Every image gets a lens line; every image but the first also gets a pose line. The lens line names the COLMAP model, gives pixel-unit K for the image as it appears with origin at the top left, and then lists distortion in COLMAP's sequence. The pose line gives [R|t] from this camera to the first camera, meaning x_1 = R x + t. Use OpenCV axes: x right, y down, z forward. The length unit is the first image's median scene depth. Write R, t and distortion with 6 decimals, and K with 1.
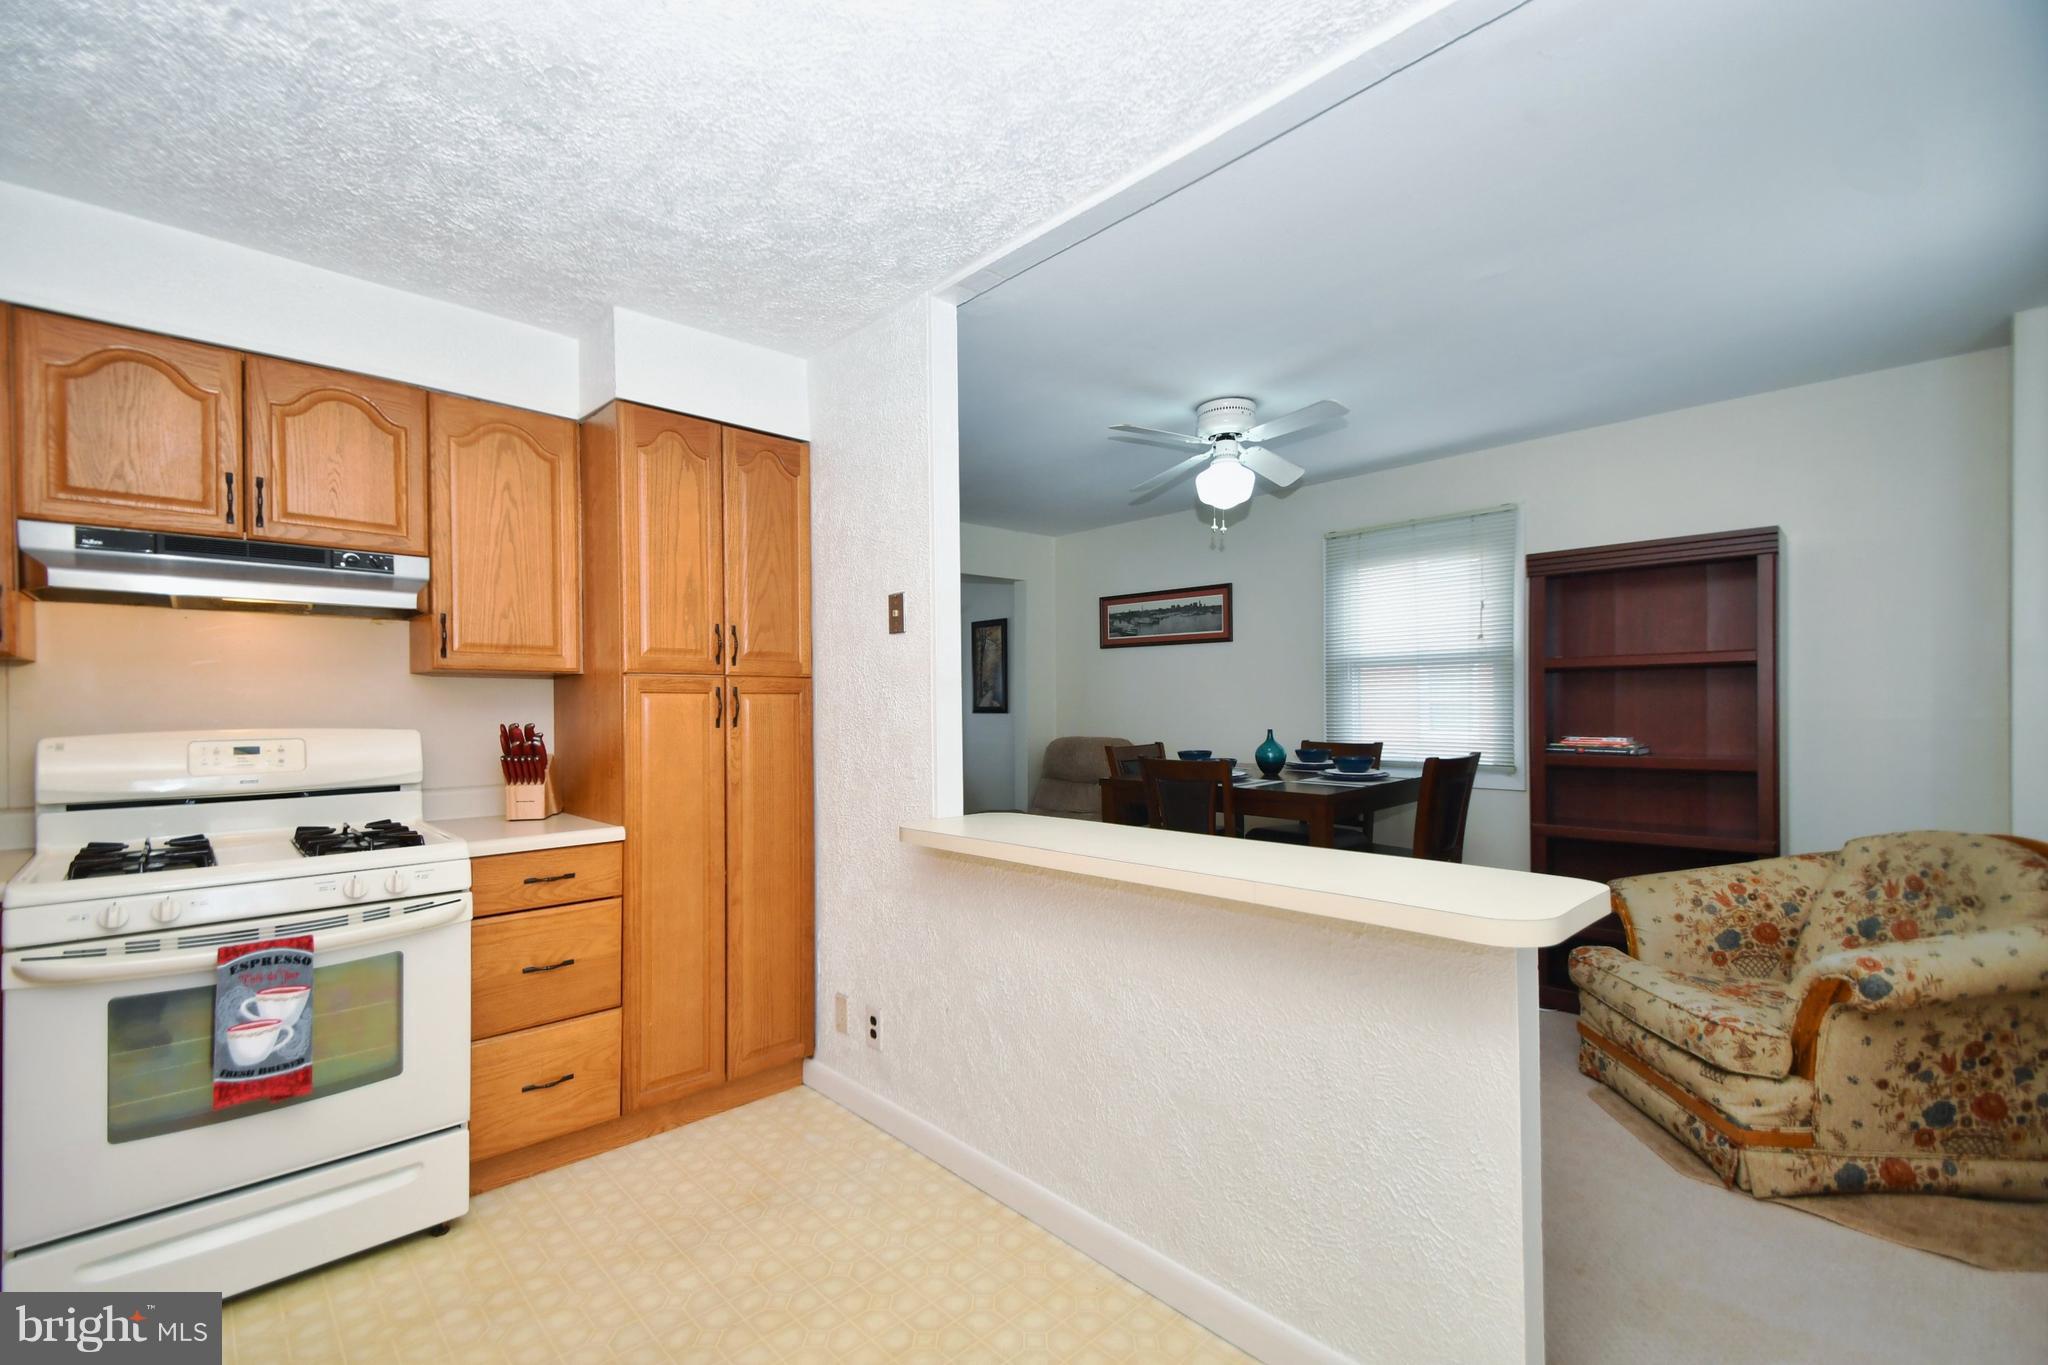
lens RADIAL K [[884.8, 0, 1000.7], [0, 884.8, 709.8], [0, 0, 1]] dist [0.036372, -0.019909]
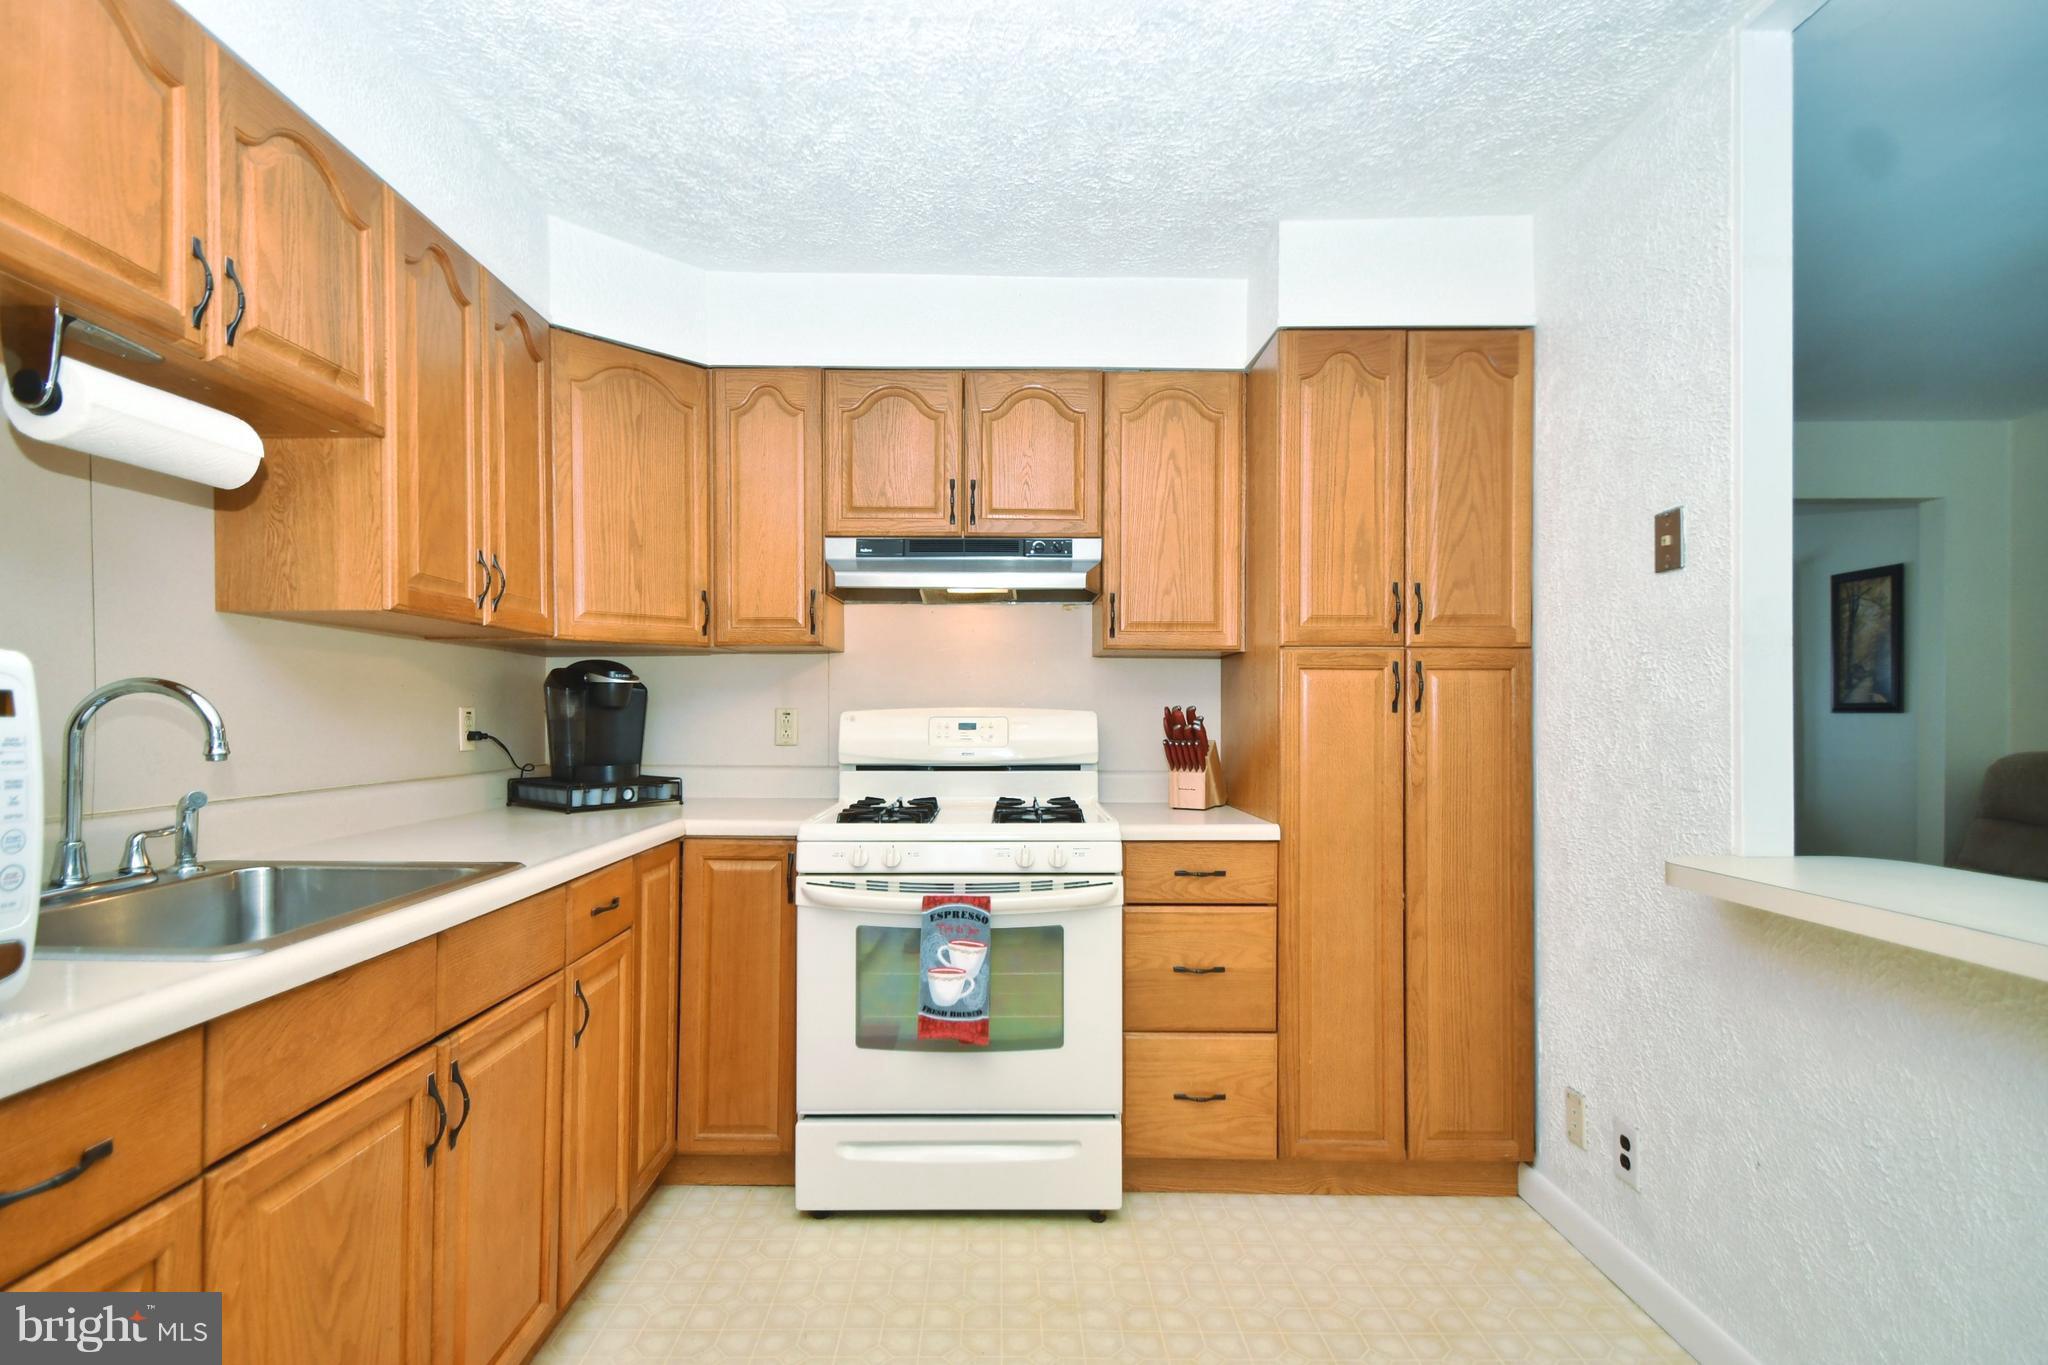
lens RADIAL K [[955.1, 0, 1000.8], [0, 955.1, 713.6], [0, 0, 1]] dist [0.035576, -0.022231]
pose [[0.735349, 0.009524, -0.677621, 0.005980], [-0.010701, 0.999940, 0.002442, 0.024347], [0.677604, 0.005456, 0.735407, 0.134172]]
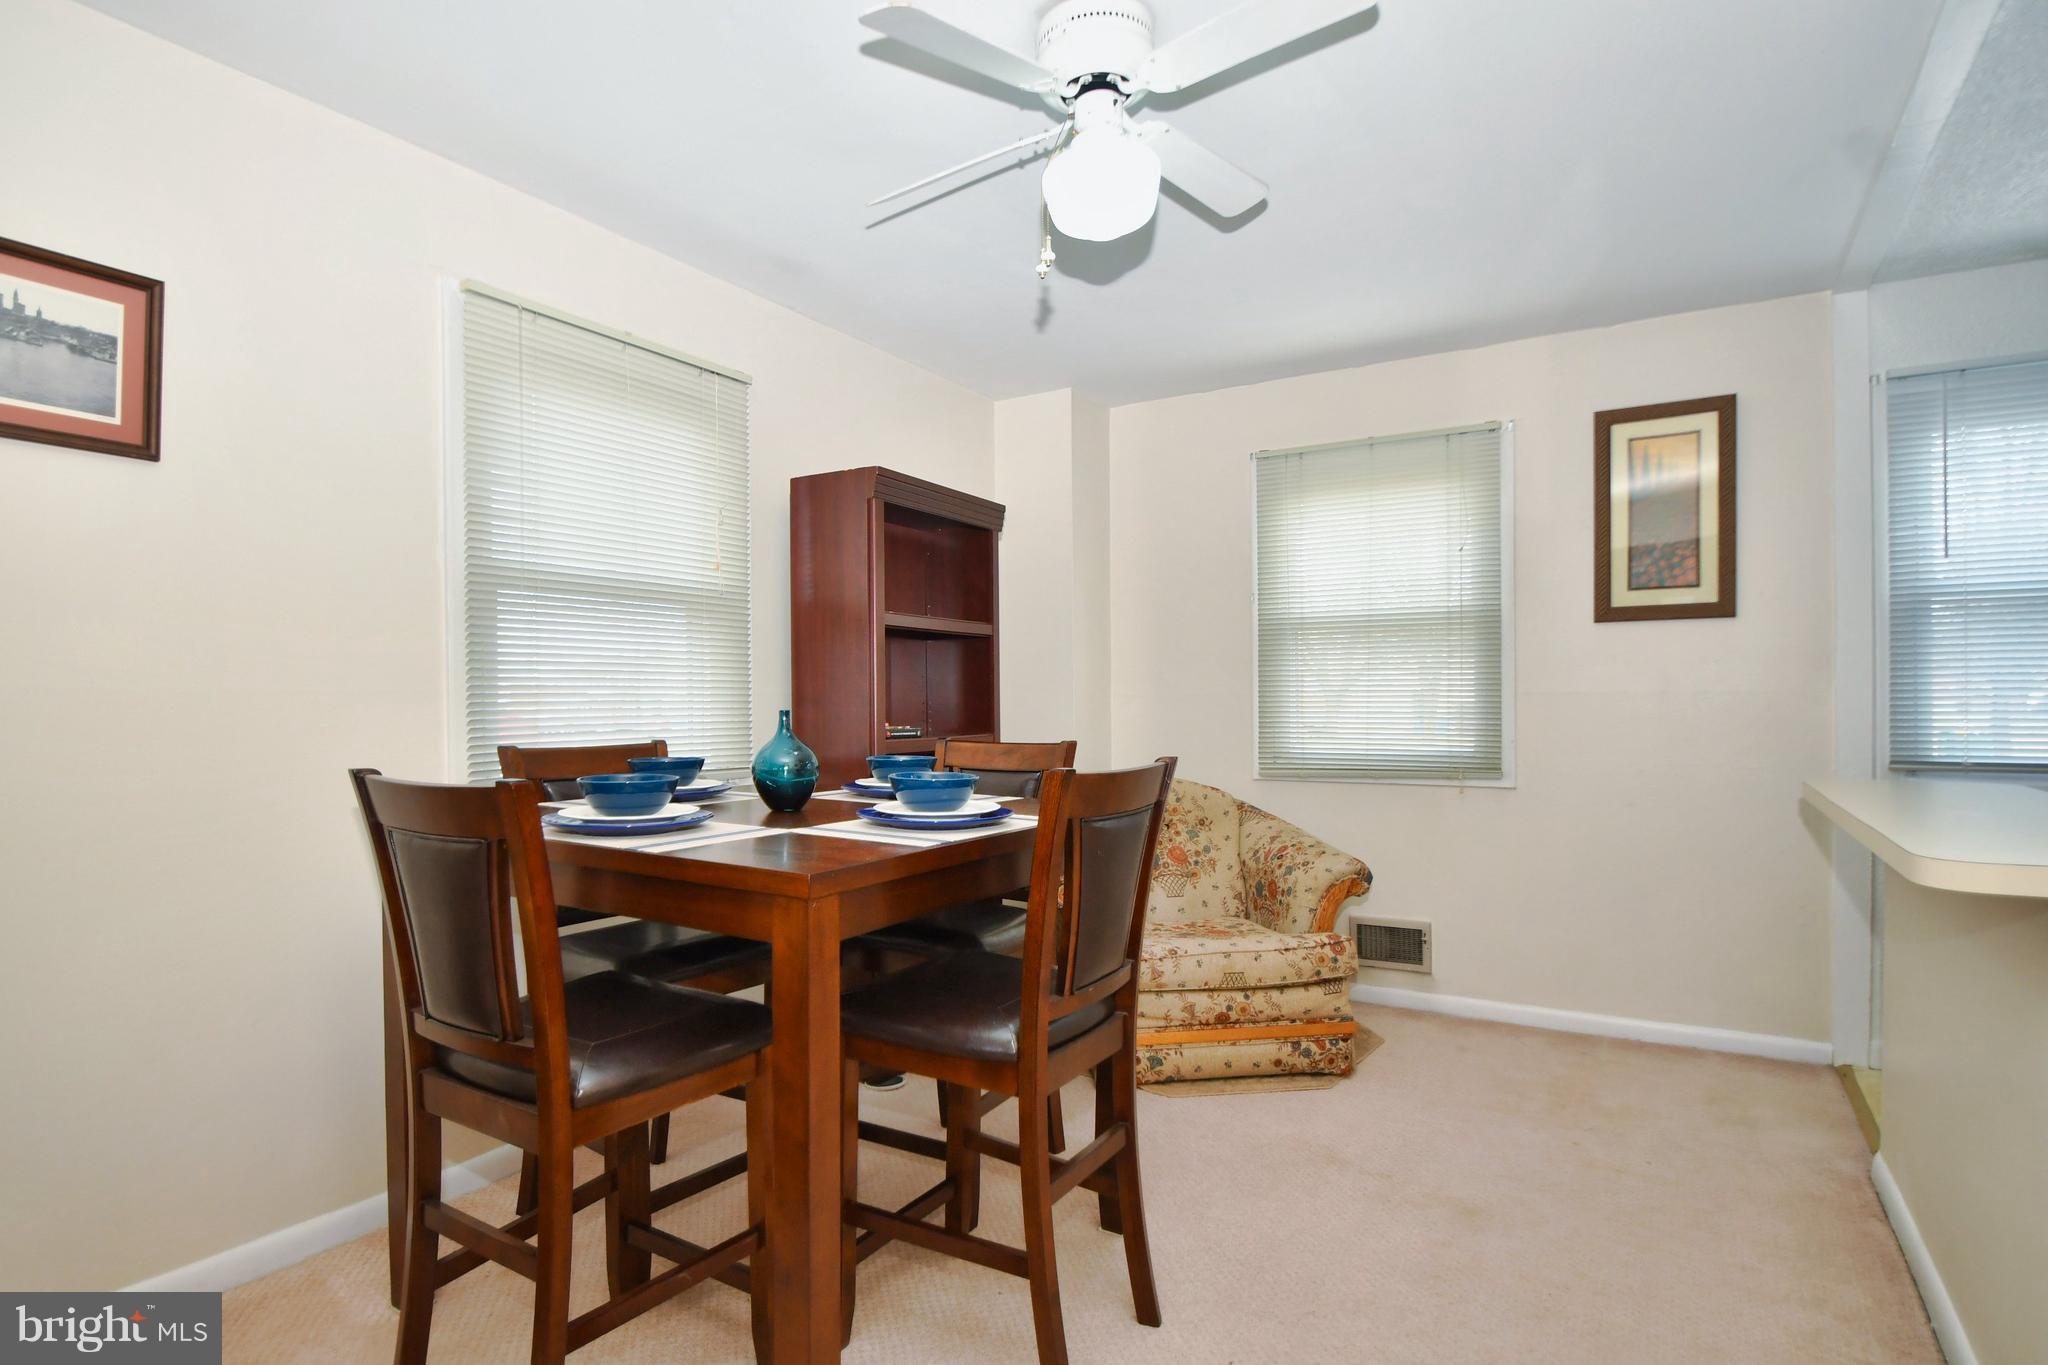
lens RADIAL K [[1107.7, 0, 1024.0], [0, 1107.7, 682.5], [0, 0, 1]] dist [-0.005353, -0.001081]
pose [[-0.280384, 0.026179, 0.959531, -0.427282], [0.014296, 0.999631, -0.023095, 0.036097], [-0.959781, 0.007242, -0.280655, 1.621500]]
